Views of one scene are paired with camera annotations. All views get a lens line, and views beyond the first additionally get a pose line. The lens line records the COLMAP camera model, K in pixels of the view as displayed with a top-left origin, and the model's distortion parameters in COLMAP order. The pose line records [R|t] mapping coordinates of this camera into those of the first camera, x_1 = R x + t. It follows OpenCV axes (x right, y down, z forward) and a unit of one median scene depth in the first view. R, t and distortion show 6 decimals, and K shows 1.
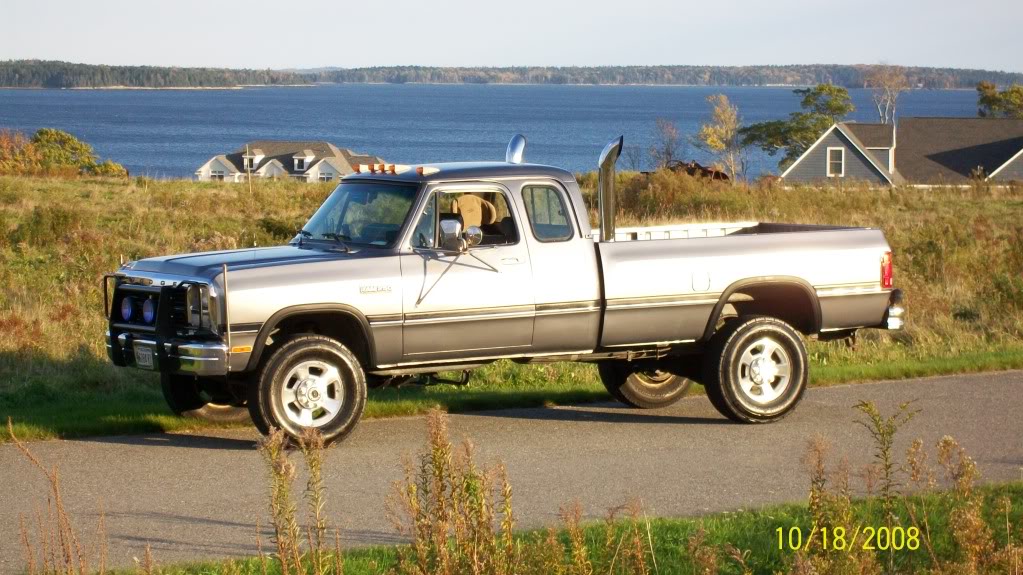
lens RADIAL K [[3137.6, 0, 506.7], [0, 3137.6, 287.6], [0, 0, 1]] dist [0.067700, 0.000000]
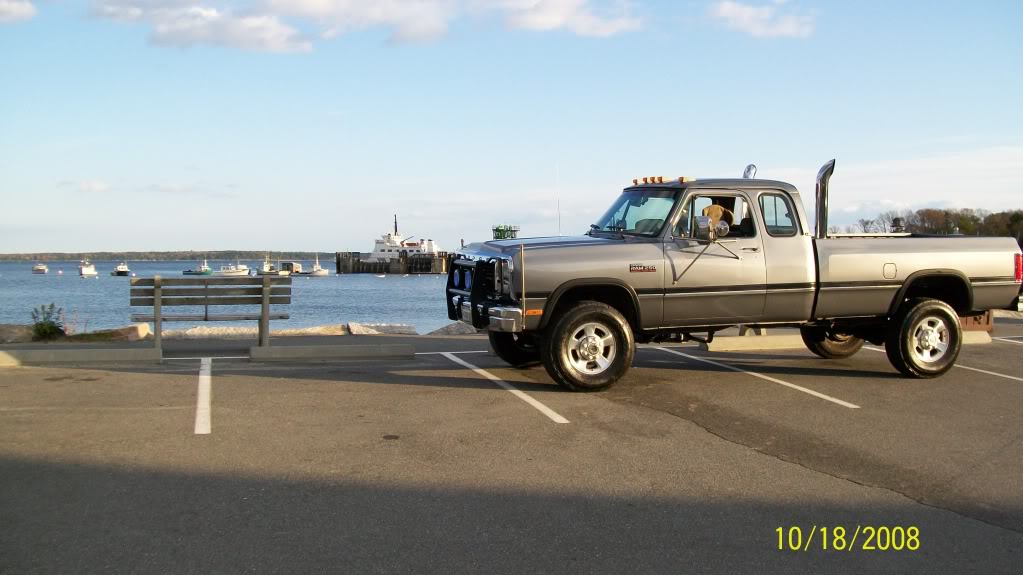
lens RADIAL K [[1139.8, 0, 502.0], [0, 1139.8, 293.2], [0, 0, 1]] dist [-0.184338, 0.000000]
pose [[0.981993, 0.032125, -0.186167, -0.011575], [-0.029643, 0.999431, 0.016099, 0.004817], [0.186578, -0.010291, 0.982386, 0.531296]]
